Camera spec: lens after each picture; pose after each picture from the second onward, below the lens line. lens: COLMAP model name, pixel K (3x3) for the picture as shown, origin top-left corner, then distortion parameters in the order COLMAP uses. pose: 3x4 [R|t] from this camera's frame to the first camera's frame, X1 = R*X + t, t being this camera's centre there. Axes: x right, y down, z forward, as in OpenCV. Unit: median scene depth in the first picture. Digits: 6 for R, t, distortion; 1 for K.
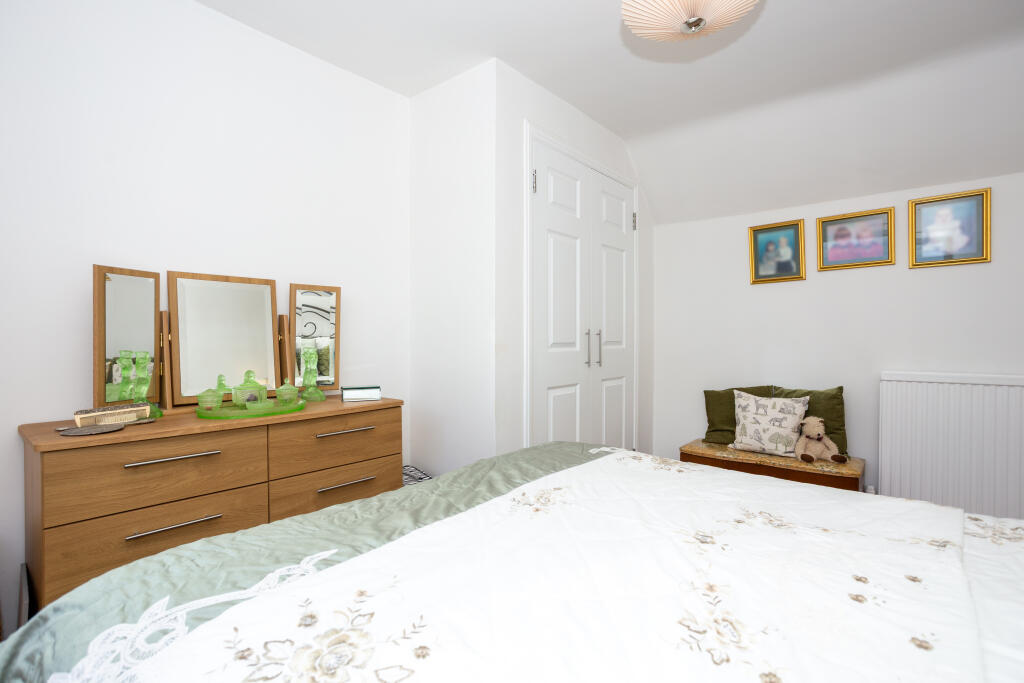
lens RADIAL K [[496.4, 0, 506.6], [0, 496.4, 343.4], [0, 0, 1]] dist [-0.026563, 0.011831]
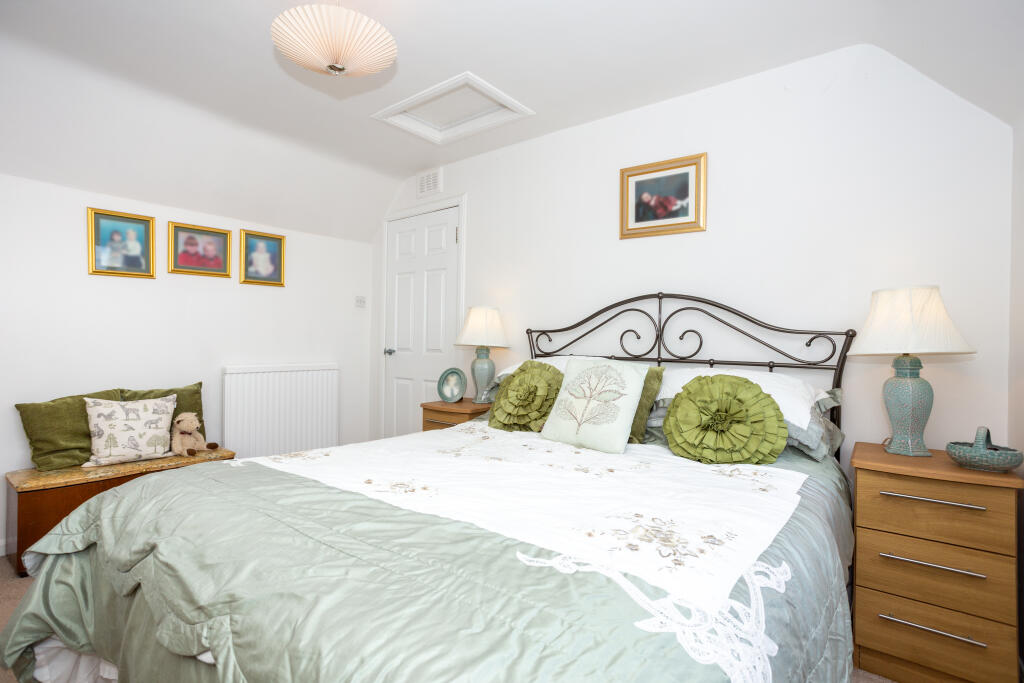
lens RADIAL K [[496.4, 0, 504.2], [0, 496.4, 336.9], [0, 0, 1]] dist [-0.026563, 0.011831]
pose [[-0.043382, 0.012623, 0.998979, -0.438829], [-0.000005, 0.999920, -0.012635, 0.001369], [-0.999059, -0.000553, -0.043379, 0.353950]]
